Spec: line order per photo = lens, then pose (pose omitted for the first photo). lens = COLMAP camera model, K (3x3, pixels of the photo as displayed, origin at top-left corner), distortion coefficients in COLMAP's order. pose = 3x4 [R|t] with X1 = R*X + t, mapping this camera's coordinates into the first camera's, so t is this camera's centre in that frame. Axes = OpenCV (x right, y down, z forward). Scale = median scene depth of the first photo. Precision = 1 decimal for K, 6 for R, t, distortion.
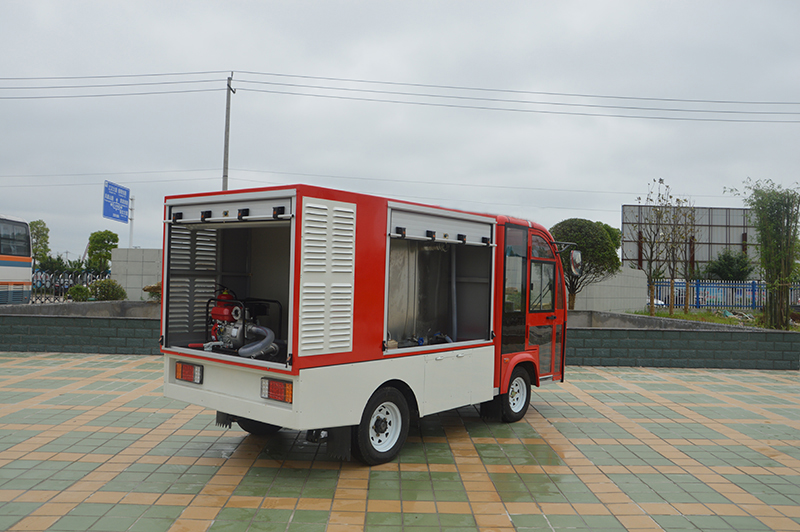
lens RADIAL K [[691.7, 0, 400.0], [0, 691.7, 266.0], [0, 0, 1]] dist [-0.113625, 0.144818]
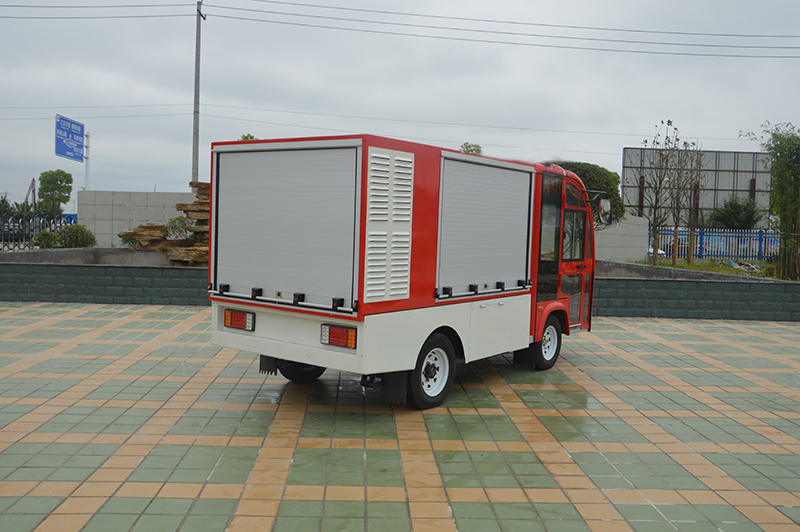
lens RADIAL K [[747.5, 0, 400.0], [0, 747.5, 266.0], [0, 0, 1]] dist [-0.091101, 0.209001]
pose [[0.999370, 0.003787, 0.035278, -0.026666], [-0.006393, 0.997234, 0.074045, -0.001342], [-0.034900, -0.074224, 0.996631, -0.021935]]
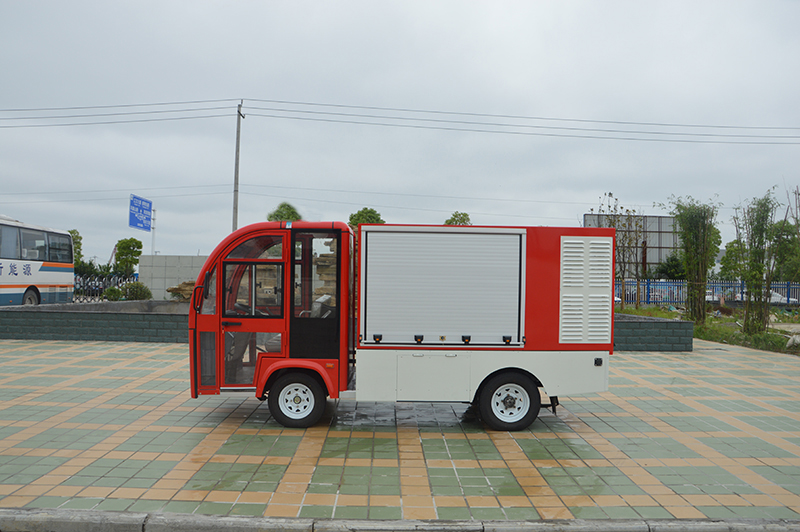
lens RADIAL K [[635.2, 0, 400.0], [0, 635.2, 266.0], [0, 0, 1]] dist [-0.149042, 0.122417]
pose [[0.999973, -0.005645, 0.004666, 0.020556], [0.005655, 0.999981, -0.002298, -0.003014], [-0.004653, 0.002325, 0.999986, -0.074192]]
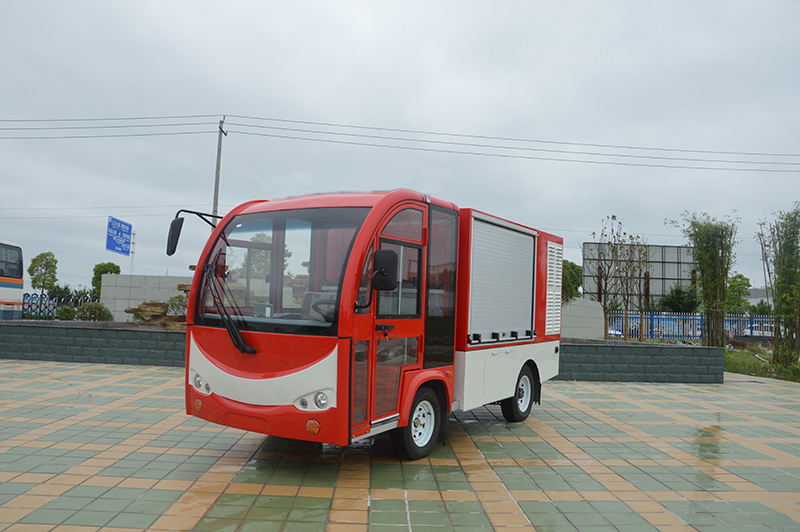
lens RADIAL K [[639.5, 0, 400.0], [0, 639.5, 266.0], [0, 0, 1]] dist [-0.149412, 0.125634]
pose [[0.999822, 0.011364, 0.015032, 0.034947], [-0.010457, 0.998196, -0.059122, 0.016507], [-0.015677, 0.058954, 0.998138, 0.017905]]
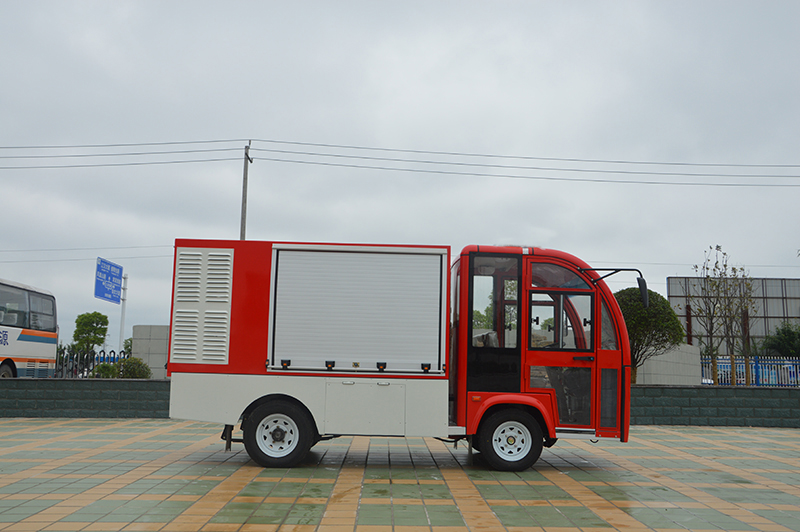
lens RADIAL K [[768.0, 0, 400.0], [0, 768.0, 266.0], [0, 0, 1]] dist [-0.084436, 0.228365]
pose [[0.999926, -0.009326, 0.007838, -0.076755], [0.010172, 0.993214, -0.115853, 0.020834], [-0.006705, 0.115924, 0.993235, -0.051404]]
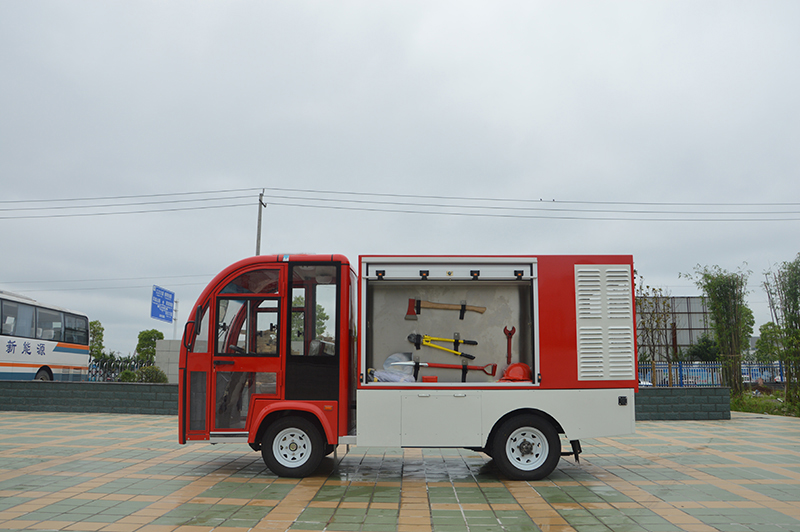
lens RADIAL K [[639.5, 0, 400.0], [0, 639.5, 266.0], [0, 0, 1]] dist [-0.149412, 0.125634]
pose [[0.999248, -0.021036, -0.032562, 0.029260], [0.015790, 0.987992, -0.153695, 0.022870], [0.035404, 0.153066, 0.987582, -0.057674]]
